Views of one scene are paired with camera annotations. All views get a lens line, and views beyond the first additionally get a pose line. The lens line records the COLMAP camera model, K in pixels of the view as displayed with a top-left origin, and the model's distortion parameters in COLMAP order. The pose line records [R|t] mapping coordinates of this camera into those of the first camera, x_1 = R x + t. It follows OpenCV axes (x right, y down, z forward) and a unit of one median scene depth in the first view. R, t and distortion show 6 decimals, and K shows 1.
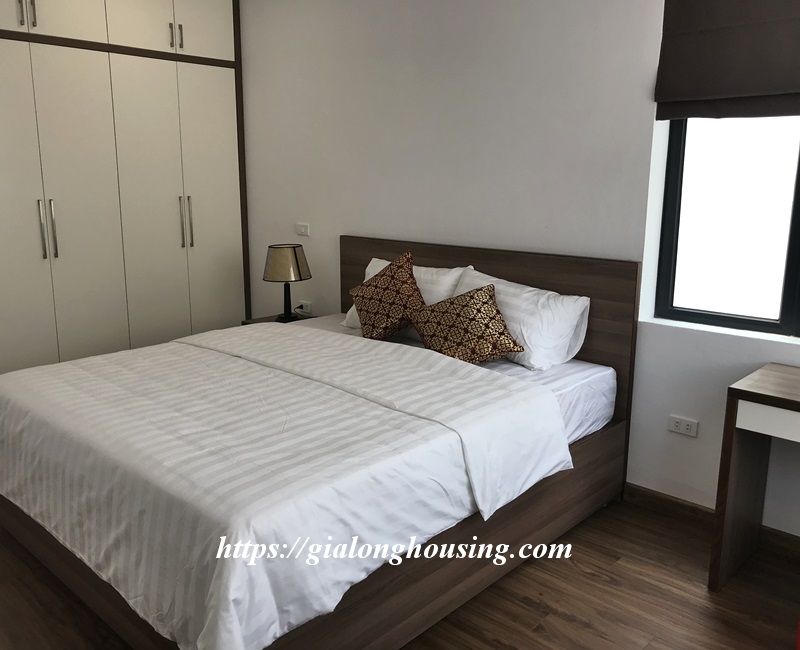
lens RADIAL K [[694.8, 0, 401.2], [0, 694.8, 312.7], [0, 0, 1]] dist [0.008456, 0.006513]
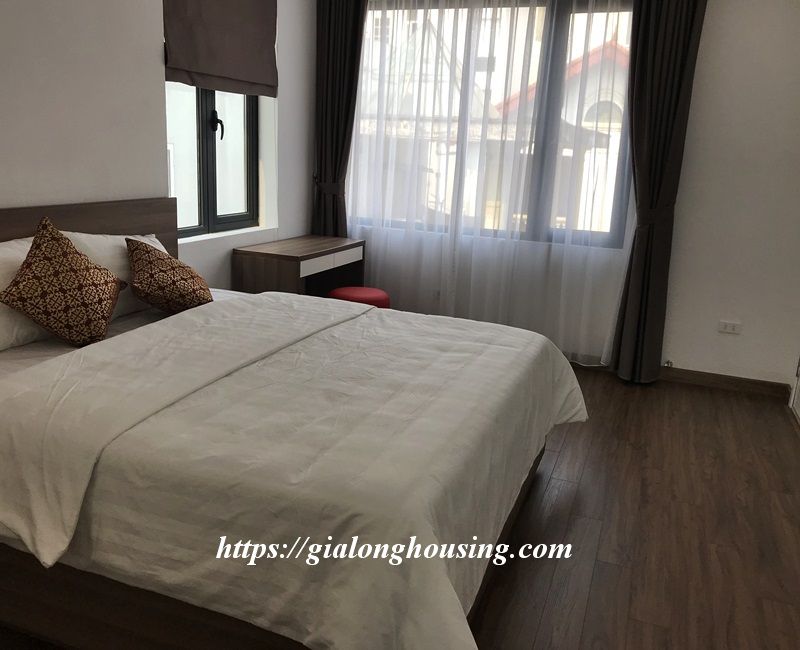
lens RADIAL K [[694.8, 0, 401.2], [0, 694.8, 312.7], [0, 0, 1]] dist [0.008456, 0.006513]
pose [[-0.378919, -0.234457, 0.895238, -0.999010], [0.132204, 0.943739, 0.303116, -0.207154], [-0.915938, 0.233210, -0.326605, 1.122090]]
